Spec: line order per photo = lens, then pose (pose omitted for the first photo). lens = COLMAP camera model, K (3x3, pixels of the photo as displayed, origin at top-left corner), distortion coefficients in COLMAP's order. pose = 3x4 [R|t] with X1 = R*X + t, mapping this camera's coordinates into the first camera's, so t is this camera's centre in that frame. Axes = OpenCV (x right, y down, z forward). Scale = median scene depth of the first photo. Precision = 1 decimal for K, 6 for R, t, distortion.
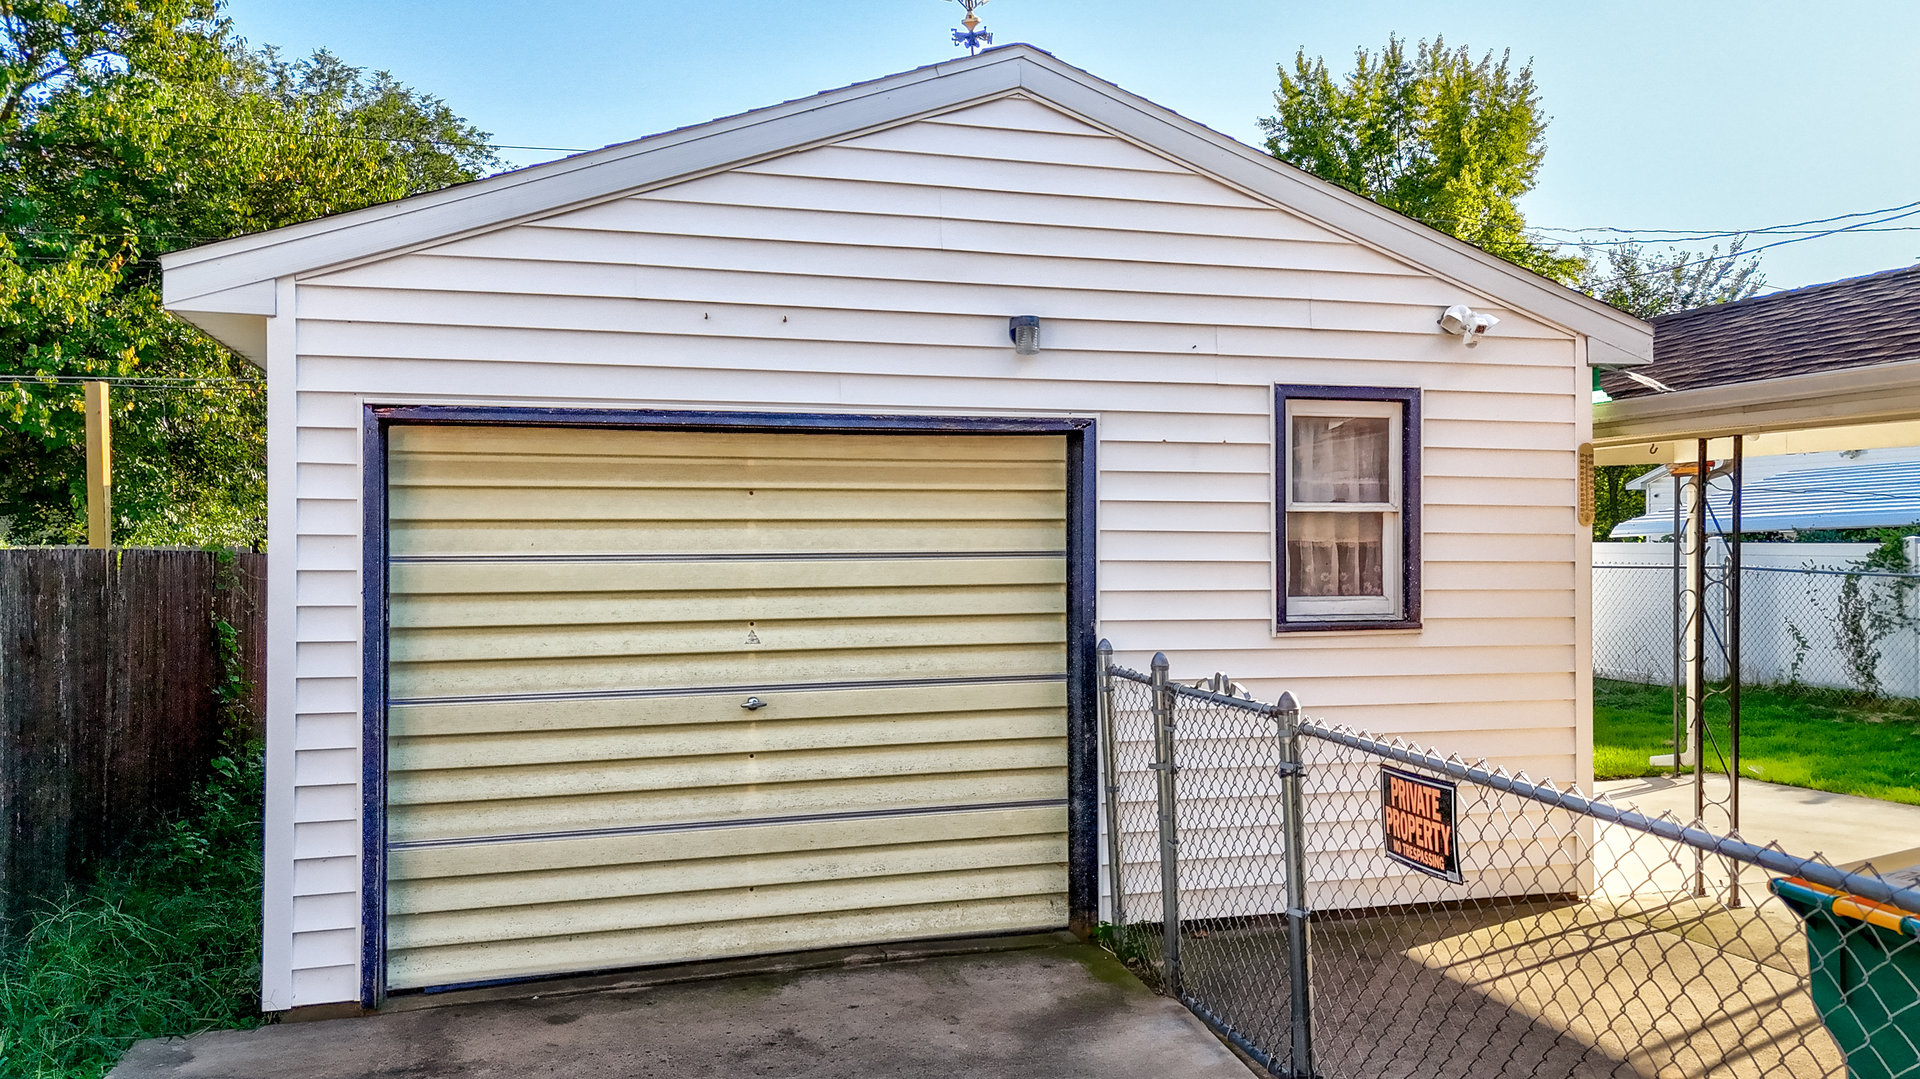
lens RADIAL K [[1402.7, 0, 968.6], [0, 1402.7, 539.3], [0, 0, 1]] dist [0.071886, -0.045392]
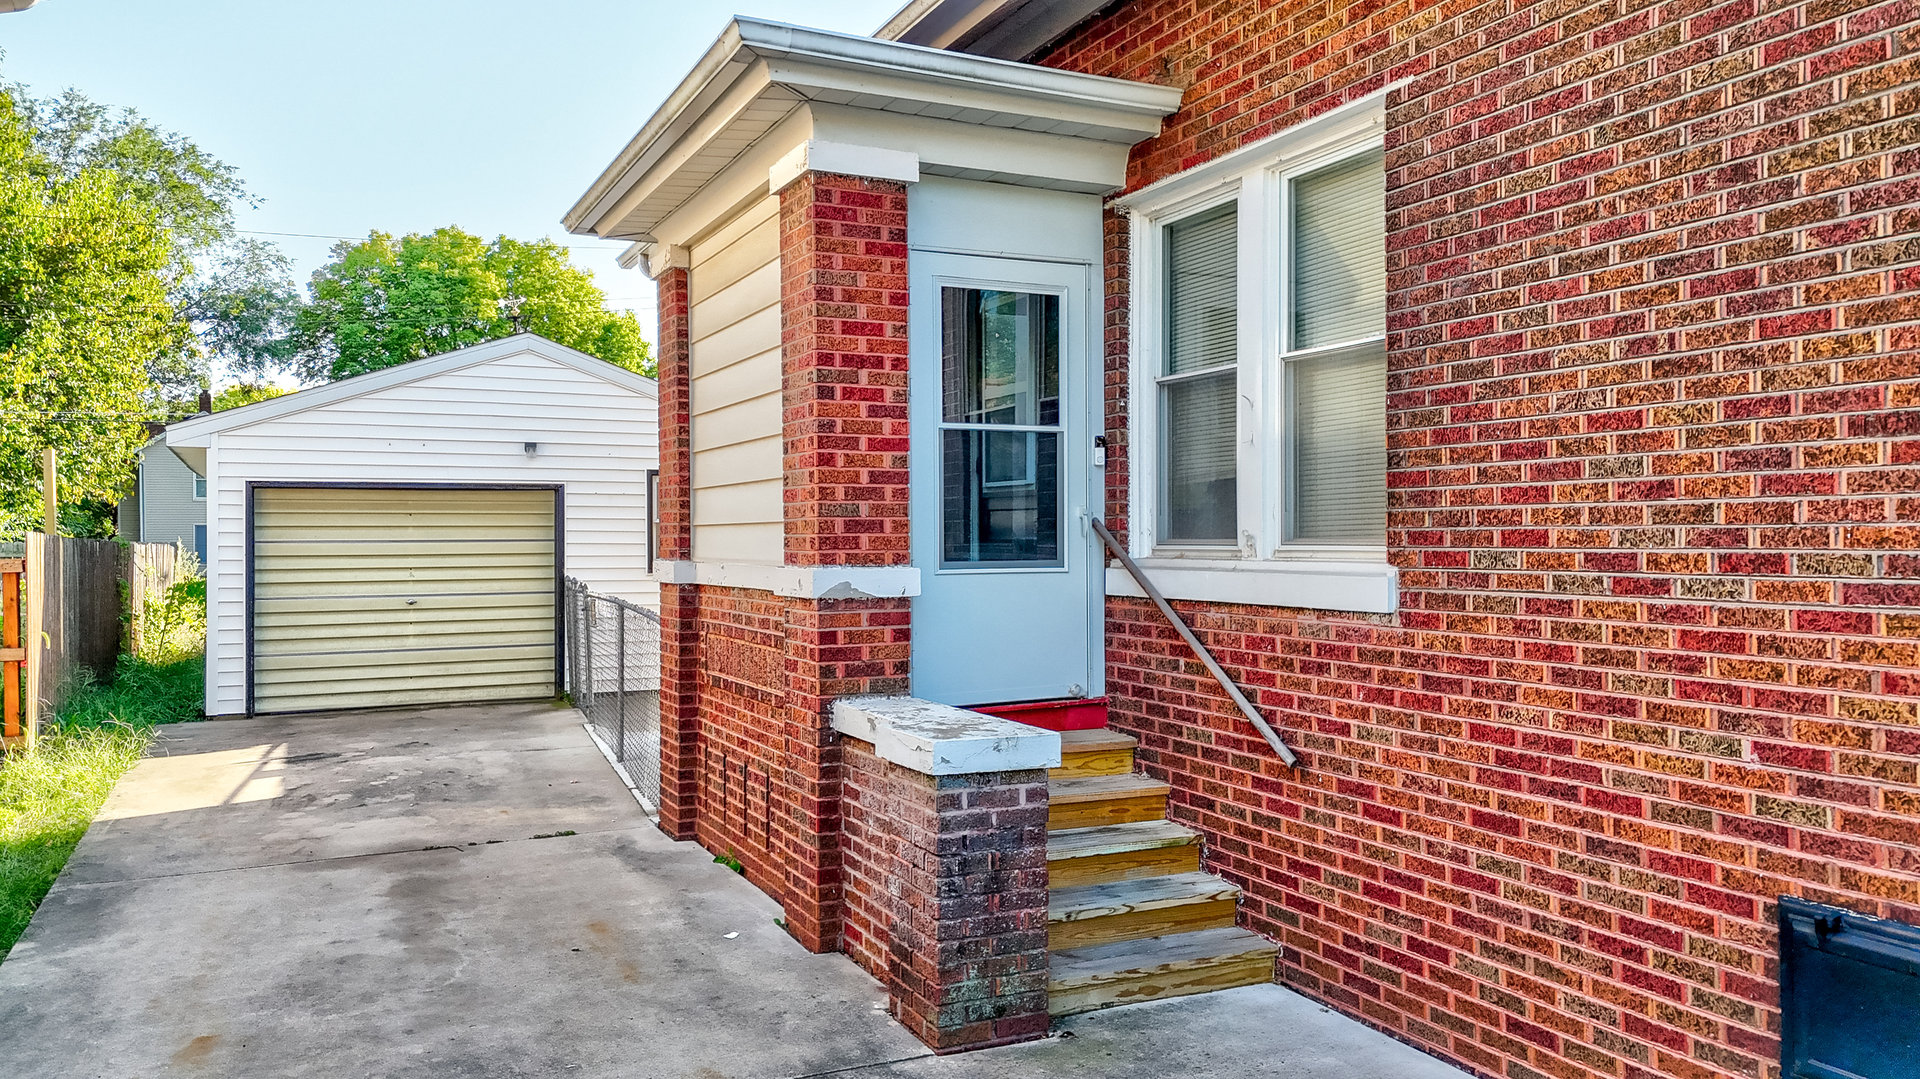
lens RADIAL K [[1402.7, 0, 952.0], [0, 1402.7, 537.2], [0, 0, 1]] dist [0.071886, -0.045392]
pose [[0.988846, -0.001695, 0.148934, 0.389348], [0.001807, 0.999998, -0.000618, 0.008279], [-0.148933, 0.000880, 0.988847, -1.494109]]
